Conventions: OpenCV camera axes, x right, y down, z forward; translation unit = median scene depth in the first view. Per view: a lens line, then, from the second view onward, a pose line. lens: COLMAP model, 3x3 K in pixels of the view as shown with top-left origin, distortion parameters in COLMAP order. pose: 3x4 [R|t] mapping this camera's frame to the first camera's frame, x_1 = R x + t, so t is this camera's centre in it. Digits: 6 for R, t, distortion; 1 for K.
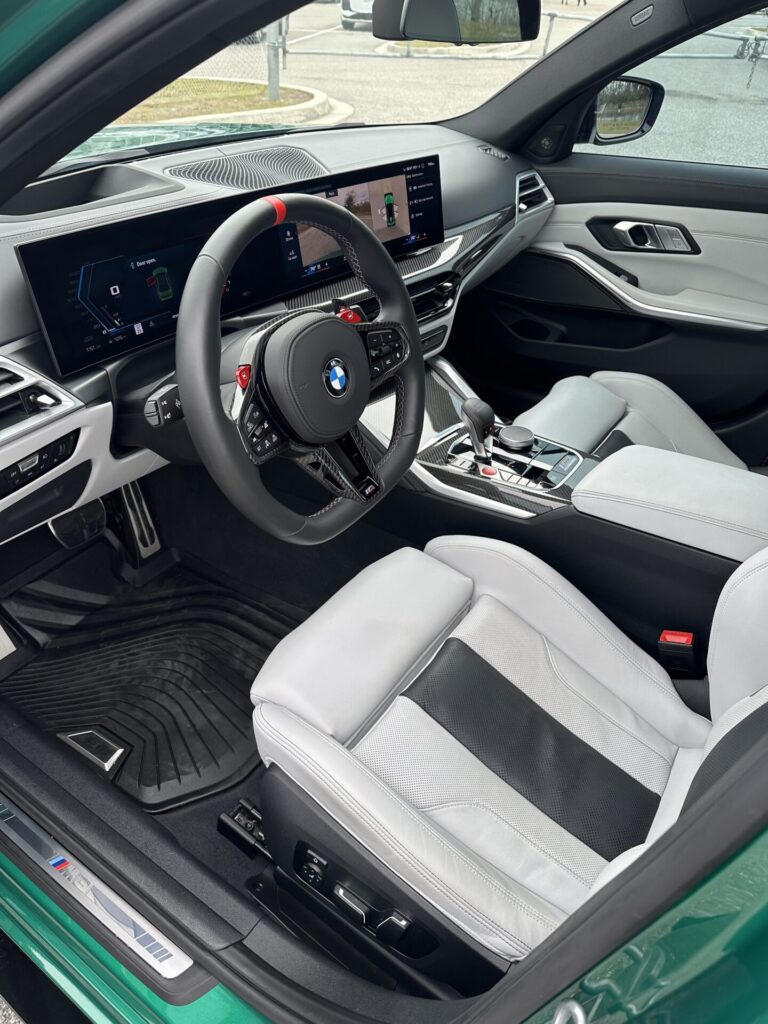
lens RADIAL K [[712.1, 0, 384.0], [0, 712.1, 512.0], [0, 0, 1]] dist [-0.001760, -0.003098]
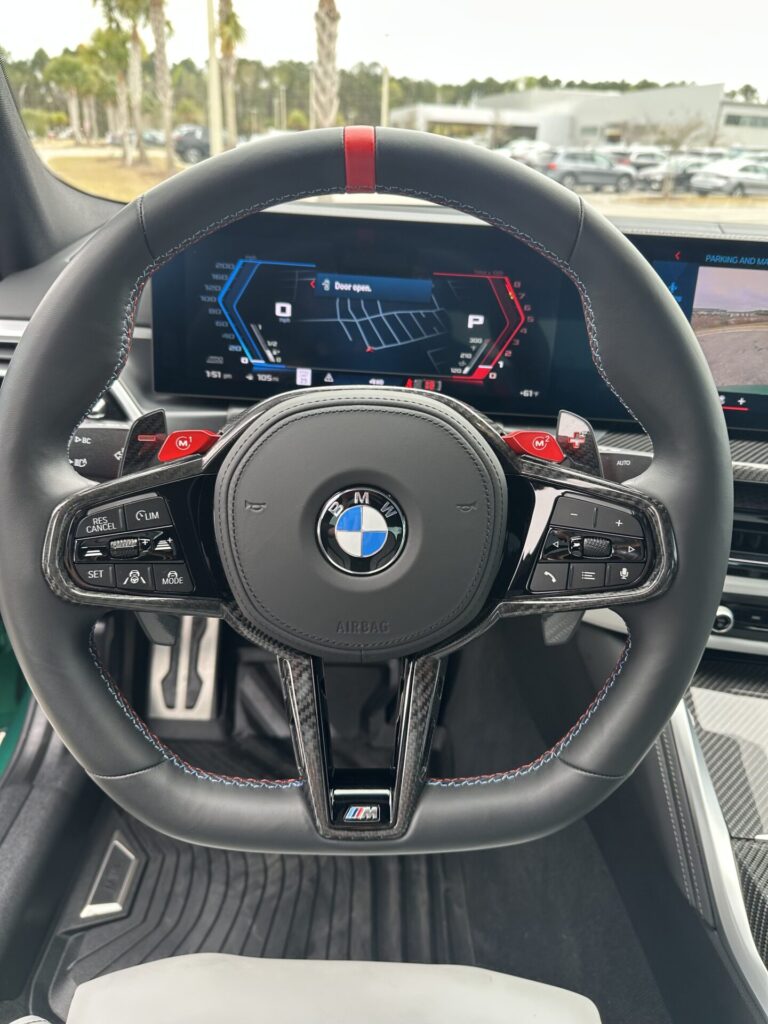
lens RADIAL K [[712.1, 0, 384.0], [0, 712.1, 512.0], [0, 0, 1]] dist [-0.001760, -0.003098]
pose [[0.560357, 0.336004, -0.757035, 0.245221], [-0.508647, 0.860957, 0.005629, -0.193633], [0.653665, 0.381909, 0.653350, 0.676207]]
